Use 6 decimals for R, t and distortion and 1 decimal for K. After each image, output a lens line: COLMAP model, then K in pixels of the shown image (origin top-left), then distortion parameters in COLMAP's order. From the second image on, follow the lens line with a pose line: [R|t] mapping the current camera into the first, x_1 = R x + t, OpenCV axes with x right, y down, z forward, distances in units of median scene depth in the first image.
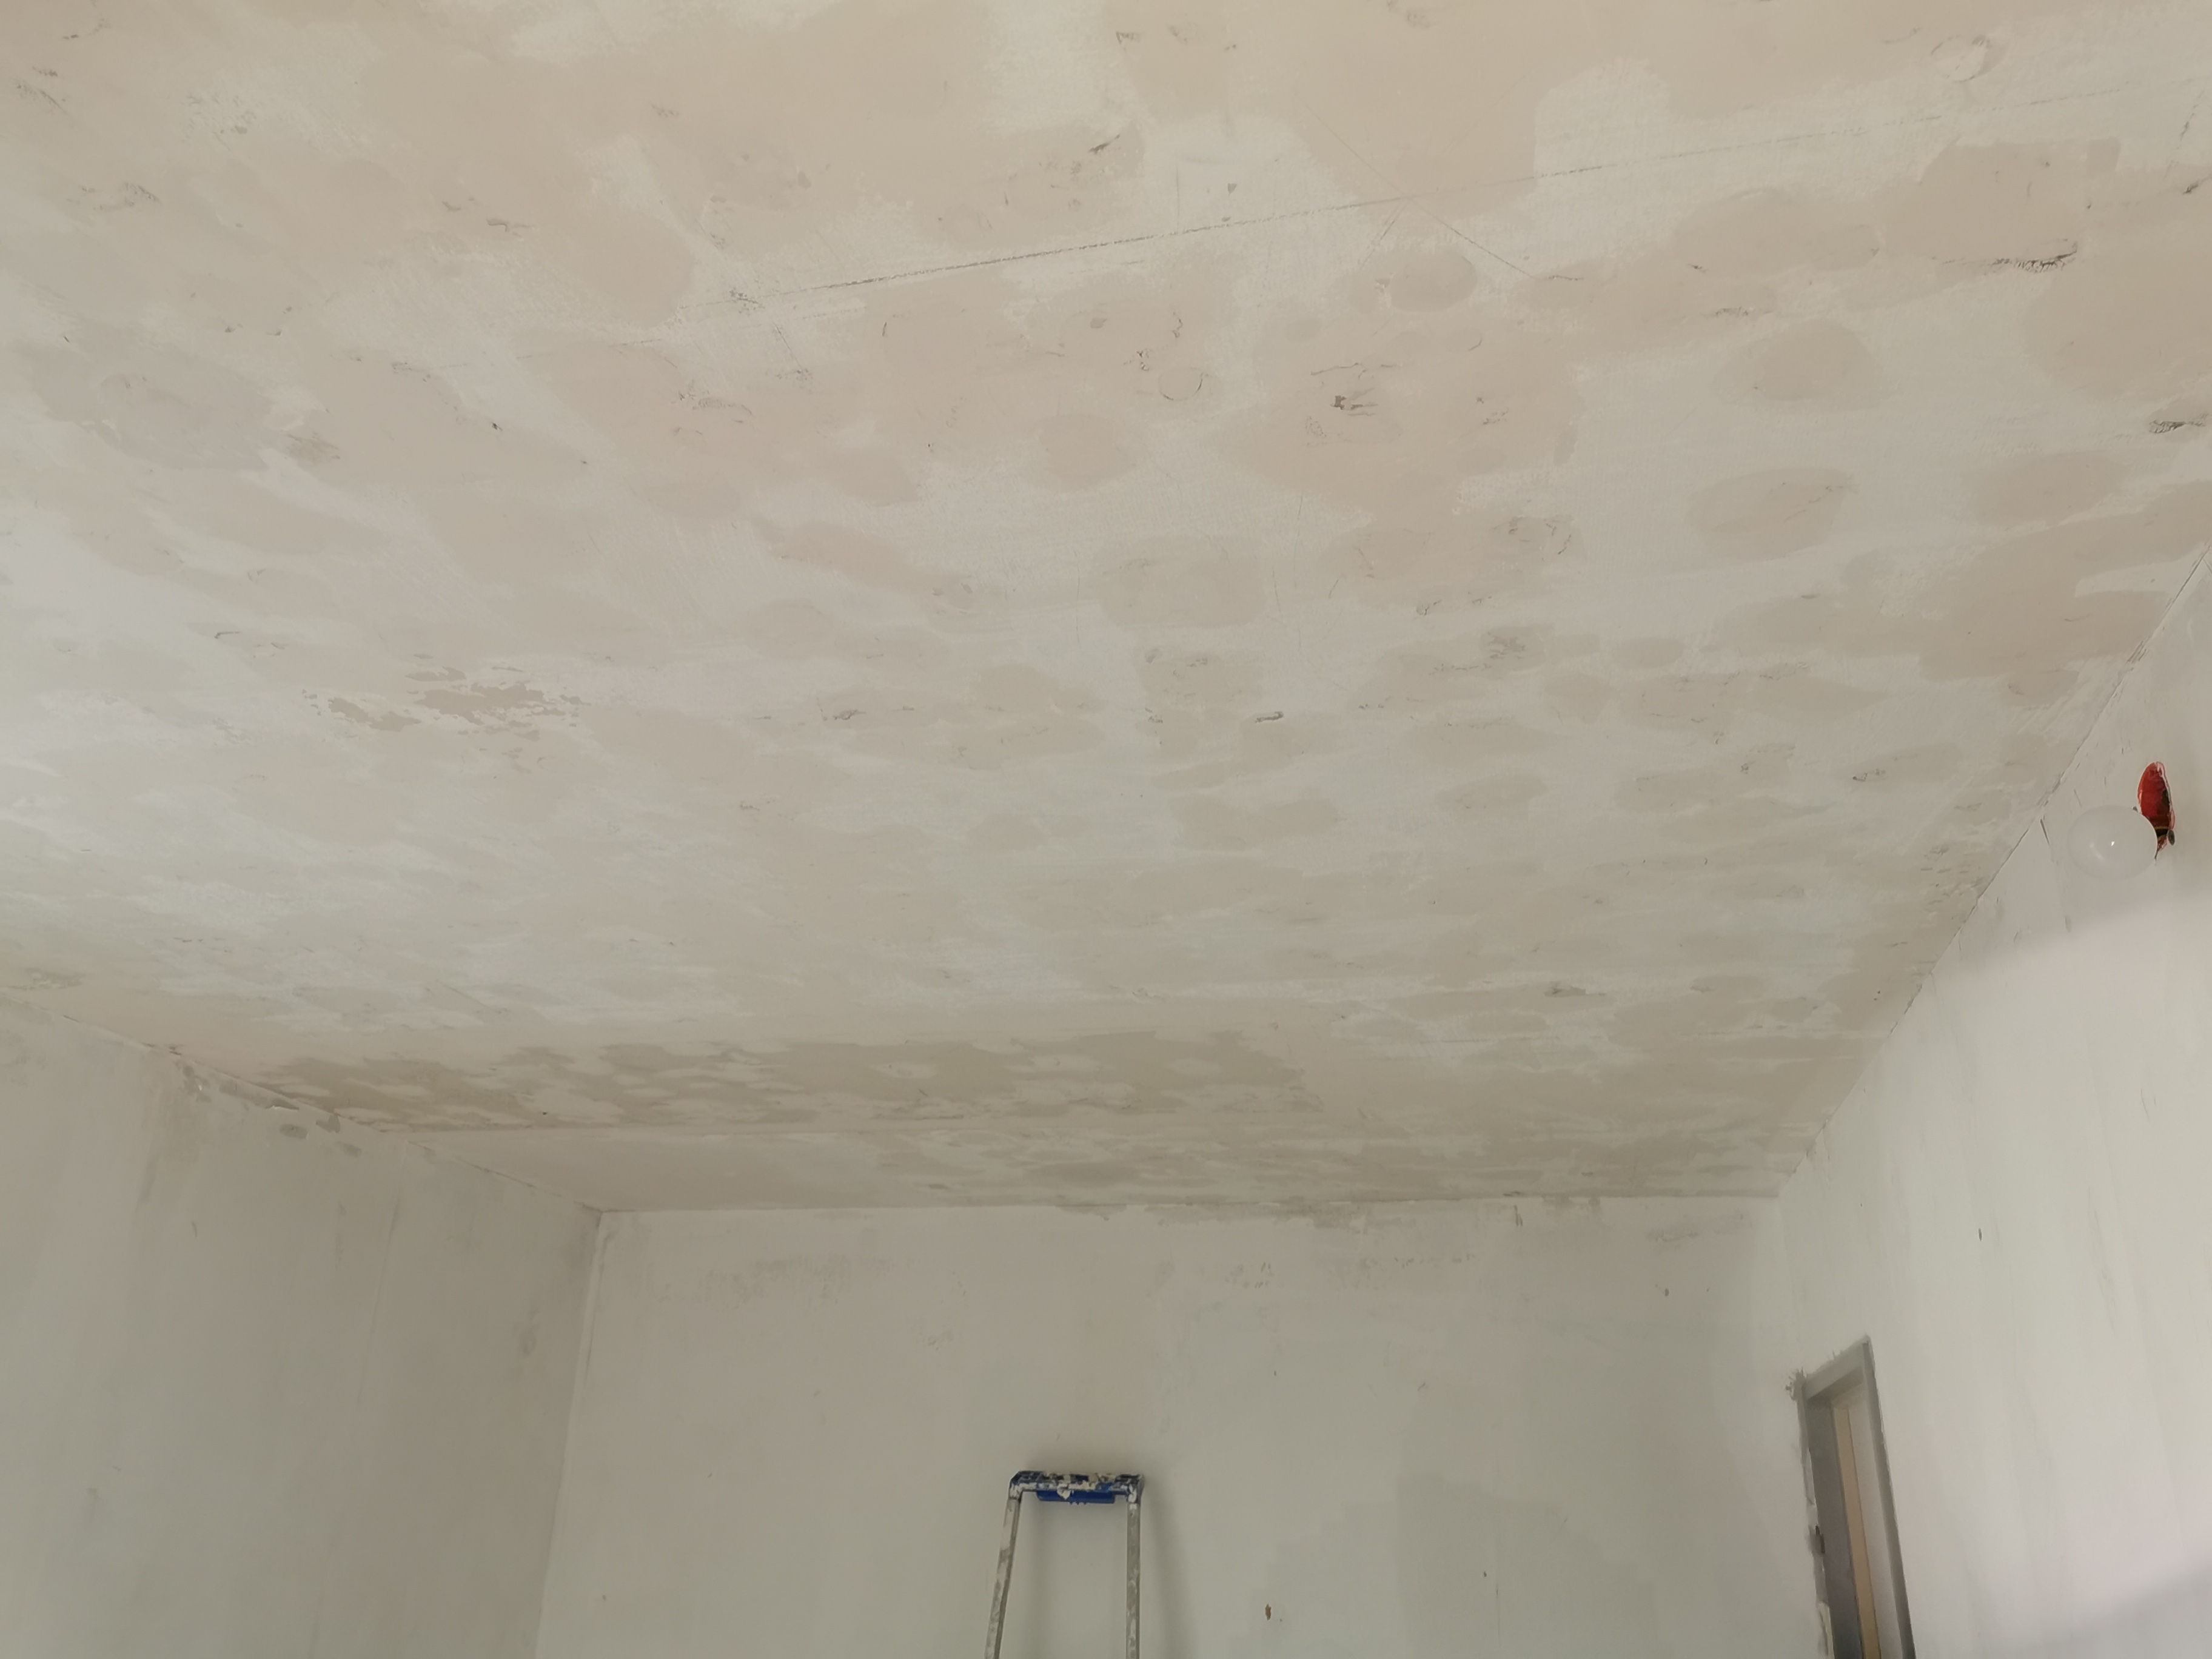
lens RADIAL K [[1741.6, 0, 1105.7], [0, 1741.6, 835.4], [0, 0, 1]] dist [0.050398, -0.045616]
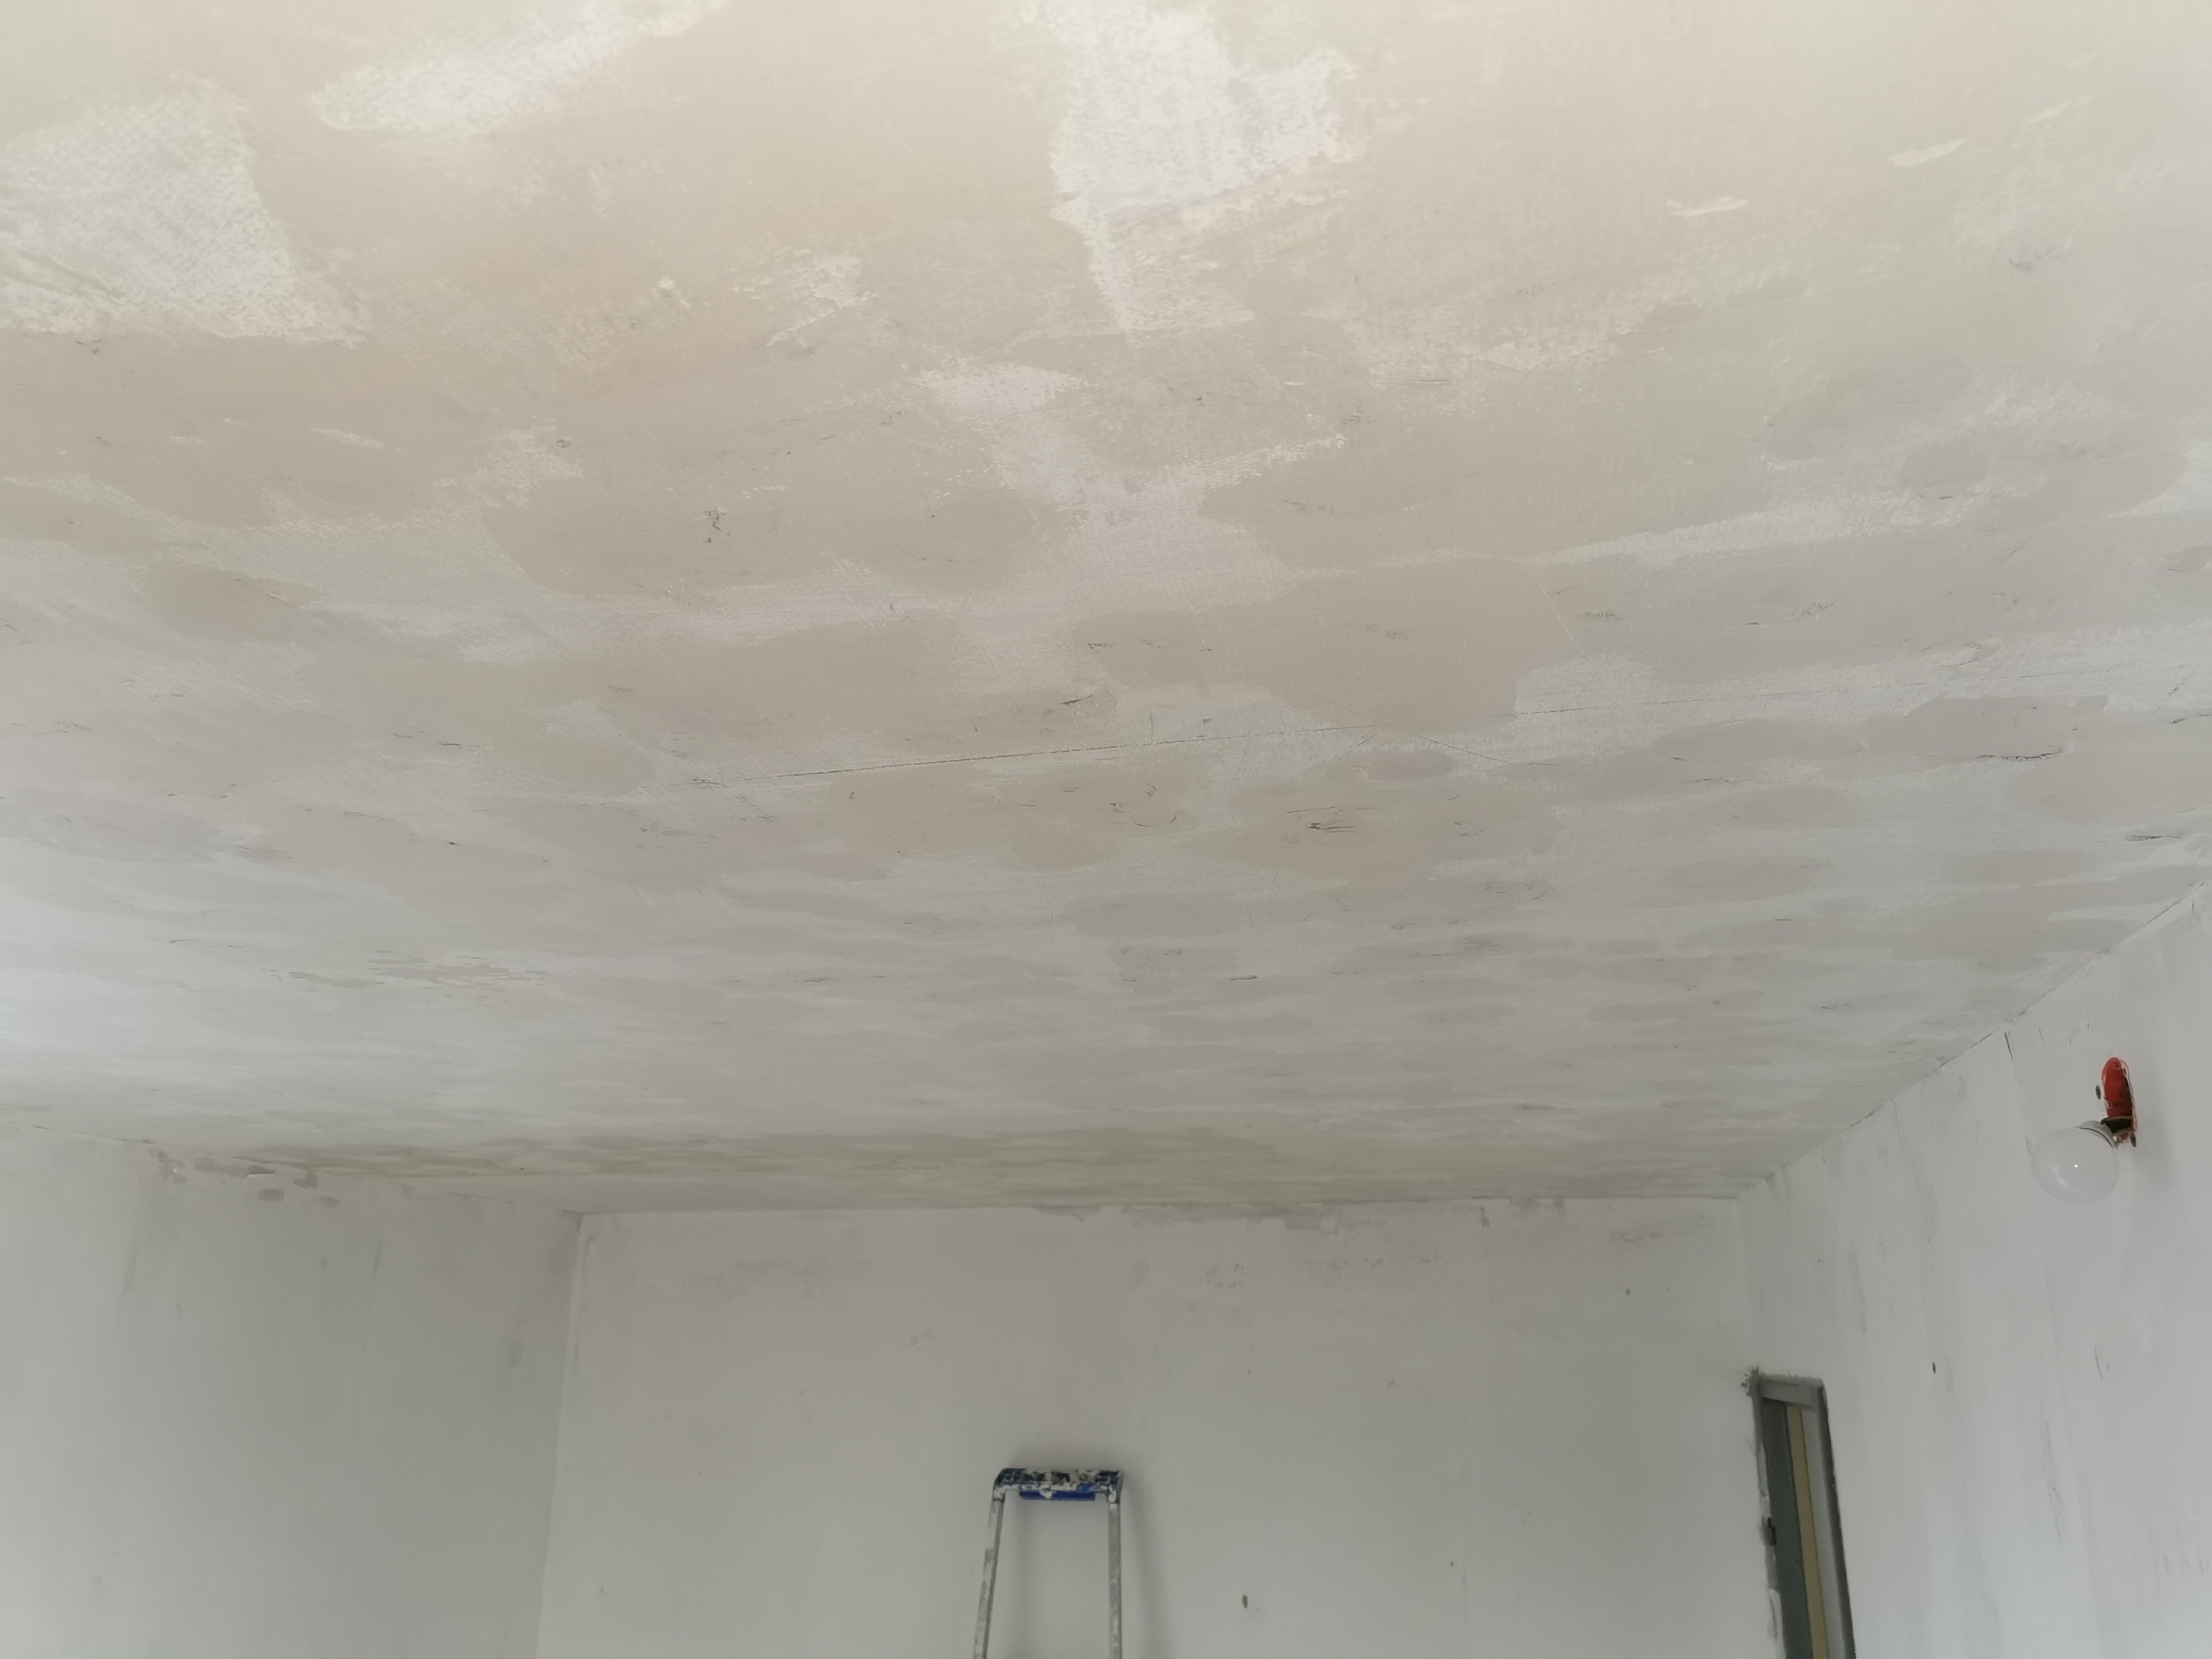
lens RADIAL K [[1741.6, 0, 1108.7], [0, 1741.6, 847.1], [0, 0, 1]] dist [0.050398, -0.045616]
pose [[0.999609, -0.018911, 0.020585, -0.001315], [0.016945, 0.995635, 0.091783, -0.130002], [-0.022231, -0.091399, 0.995566, 0.008954]]
